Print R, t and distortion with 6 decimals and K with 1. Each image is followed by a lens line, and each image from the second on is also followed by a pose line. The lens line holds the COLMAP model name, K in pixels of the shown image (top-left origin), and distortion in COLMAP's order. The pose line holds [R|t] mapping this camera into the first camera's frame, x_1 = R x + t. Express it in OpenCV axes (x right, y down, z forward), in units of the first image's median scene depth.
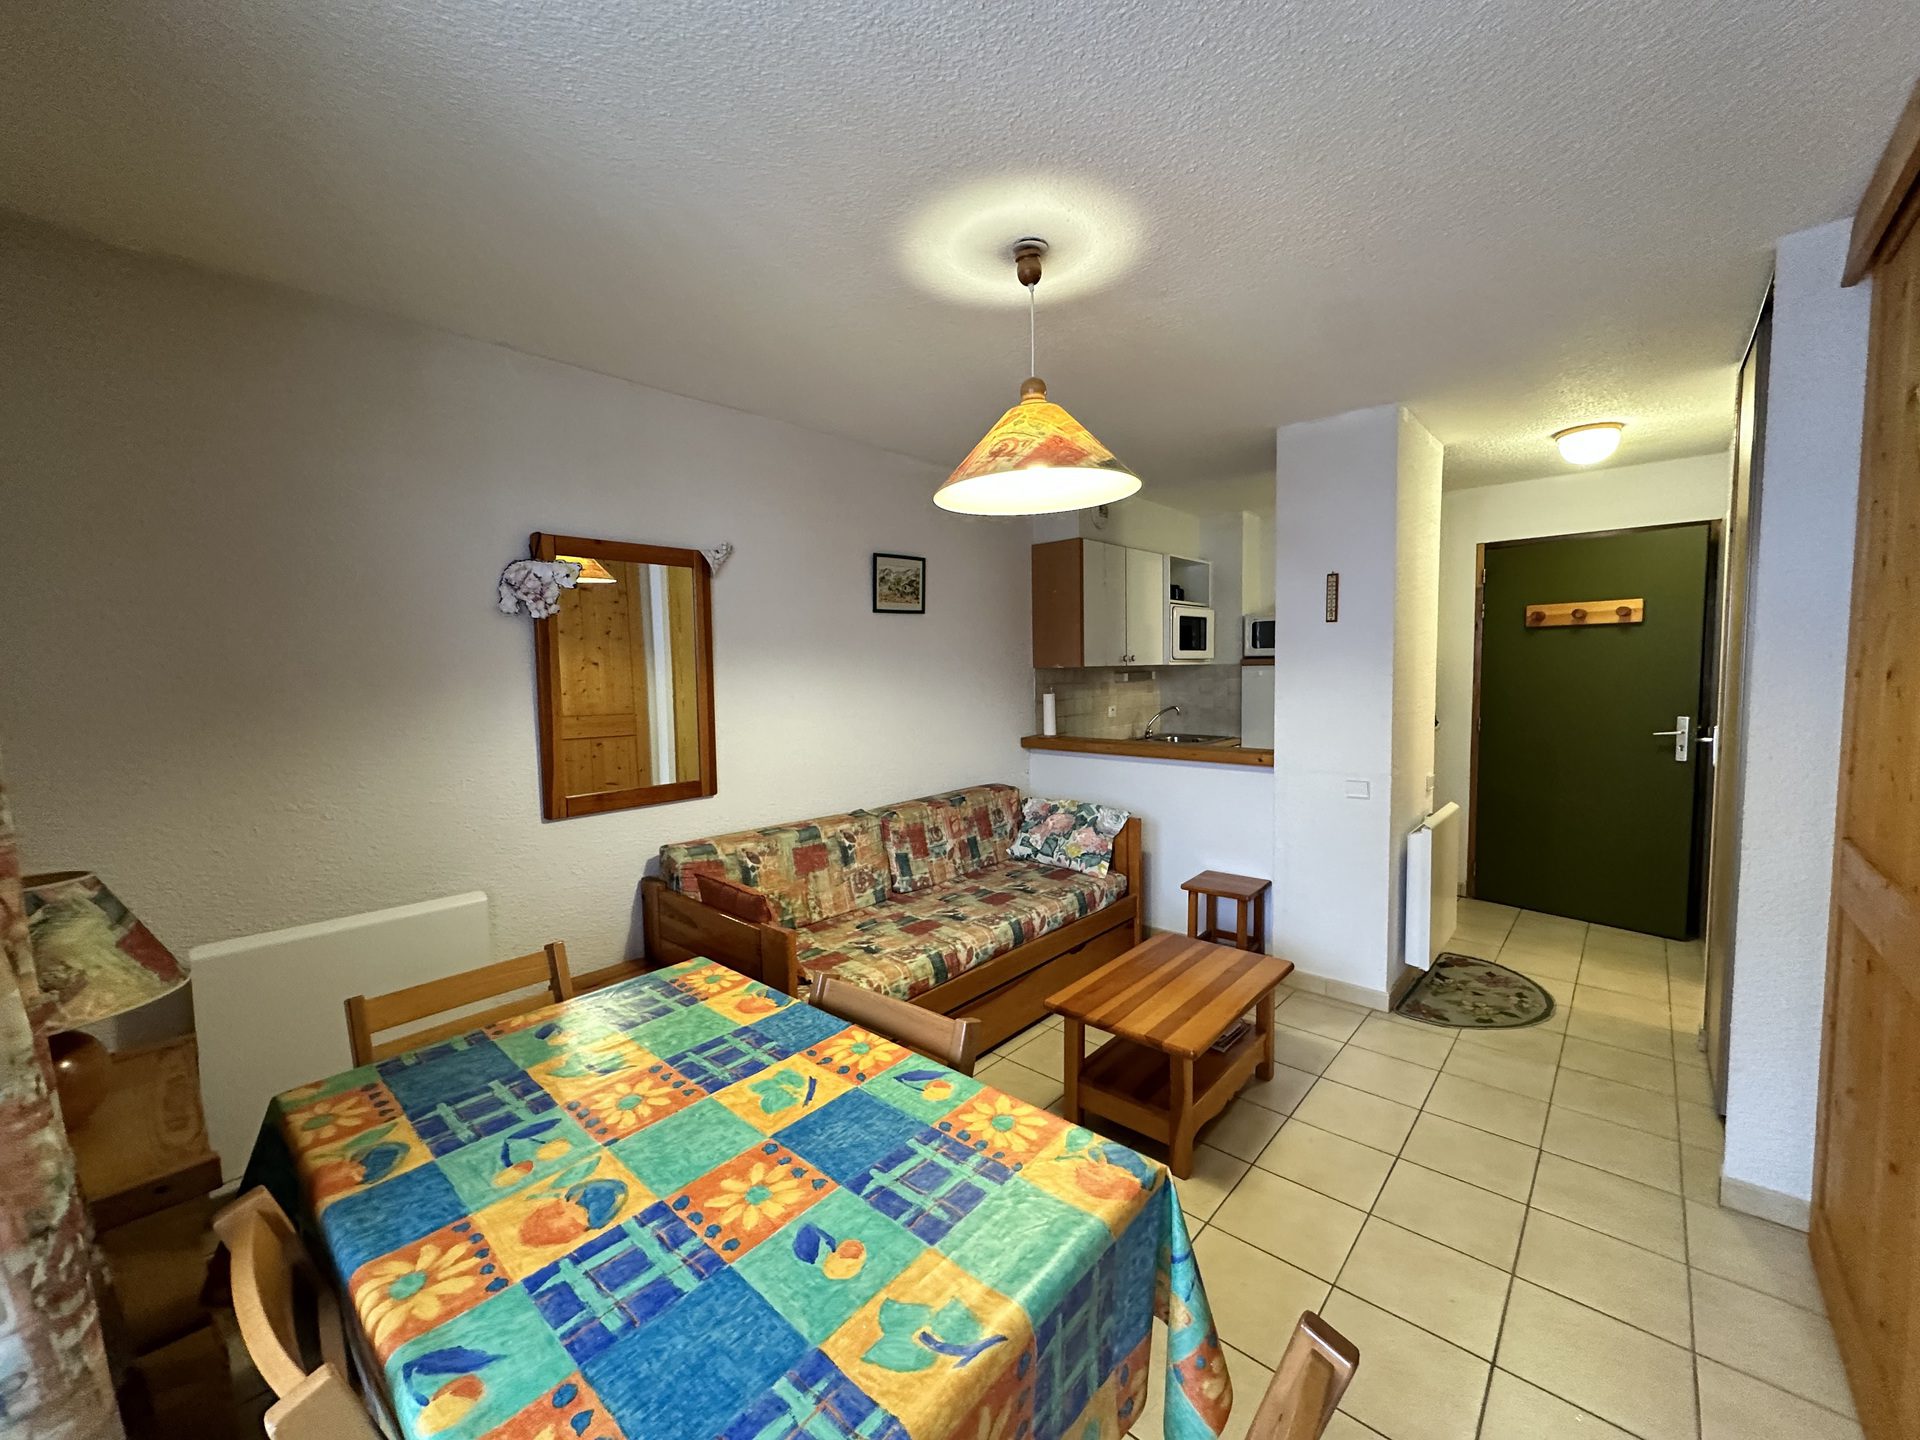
lens RADIAL K [[761.2, 0, 960.0], [0, 761.2, 720.0], [0, 0, 1]] dist [-0.000050, -0.000124]
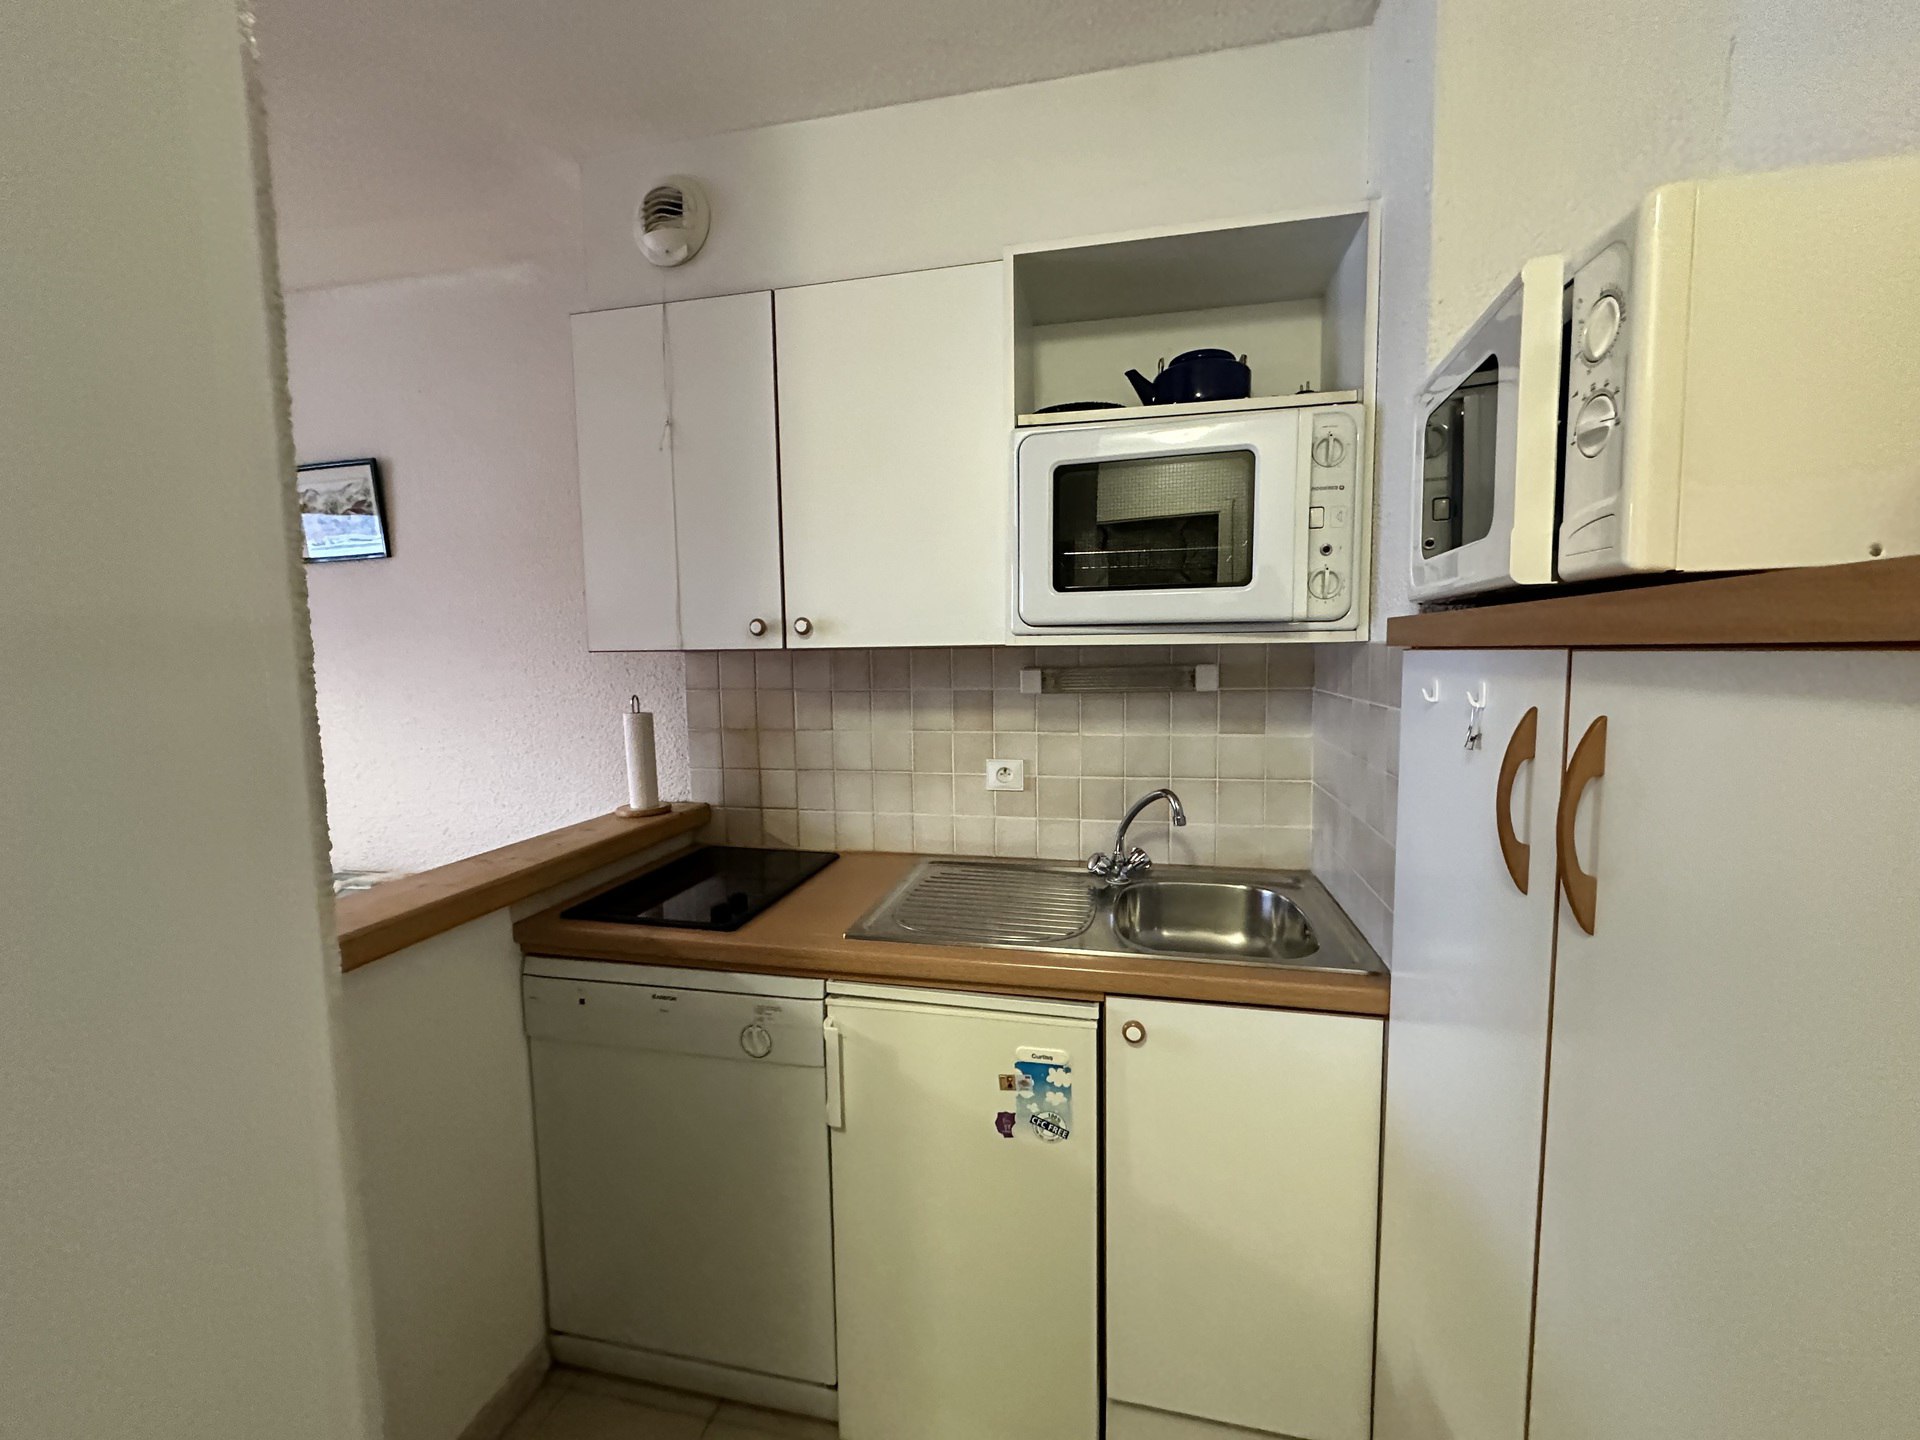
lens RADIAL K [[761.2, 0, 960.0], [0, 761.2, 720.0], [0, 0, 1]] dist [-0.000050, -0.000124]
pose [[0.485352, 0.091143, -0.869555, 0.752281], [-0.056758, 0.995738, 0.072688, -0.093074], [0.872474, 0.014075, 0.488457, 1.228168]]
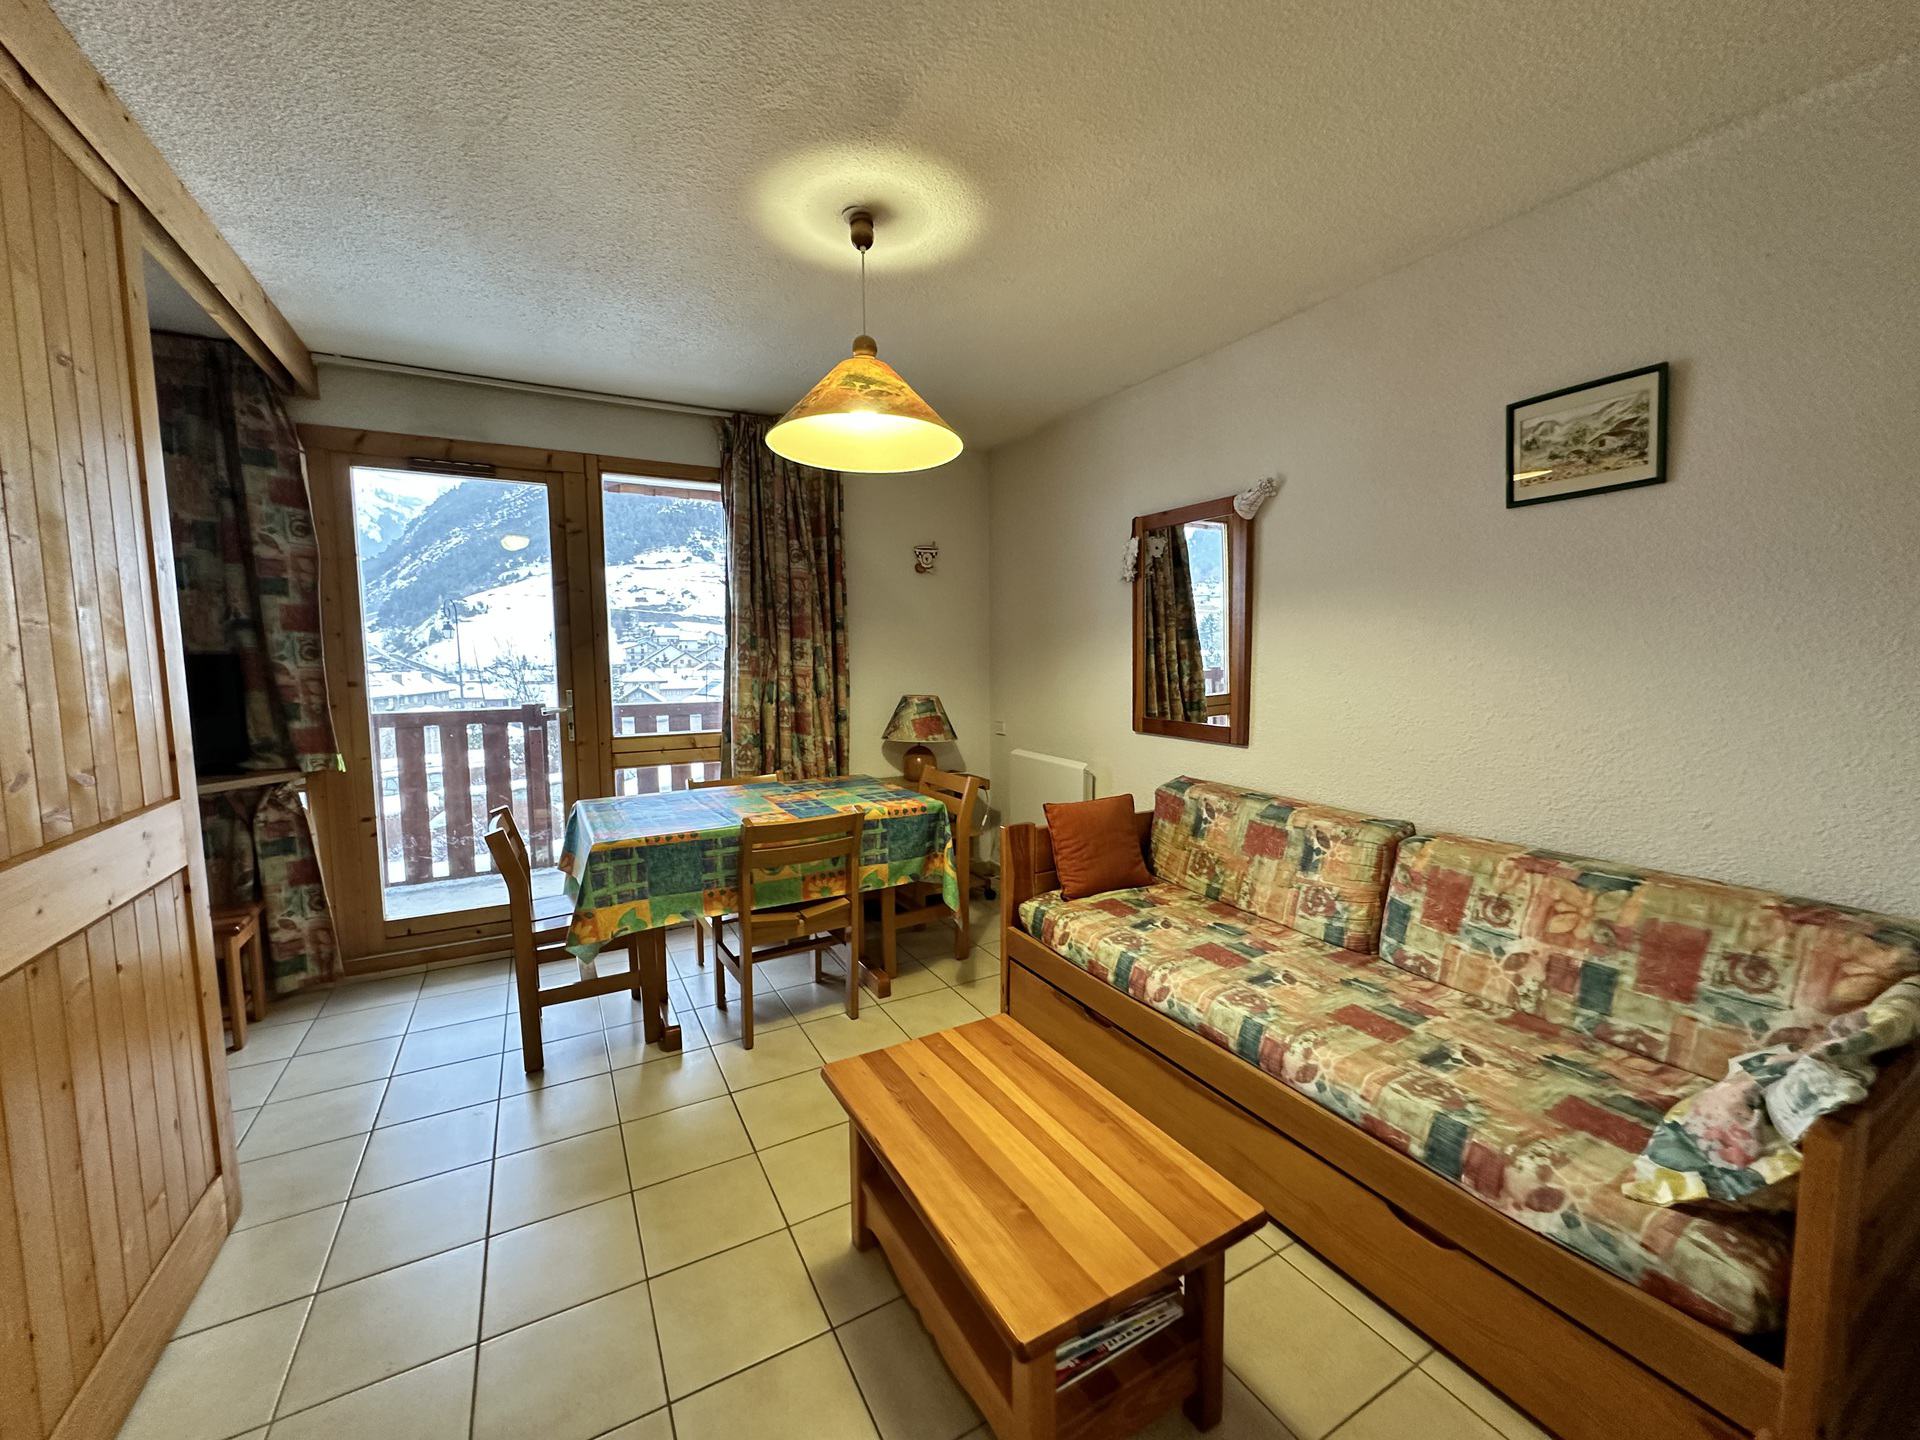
lens RADIAL K [[761.2, 0, 960.0], [0, 761.2, 720.0], [0, 0, 1]] dist [-0.000050, -0.000124]
pose [[-0.327185, 0.107106, -0.938871, 0.617997], [-0.052300, 0.989980, 0.131162, -0.037389], [0.943512, 0.092017, -0.318305, 0.843520]]
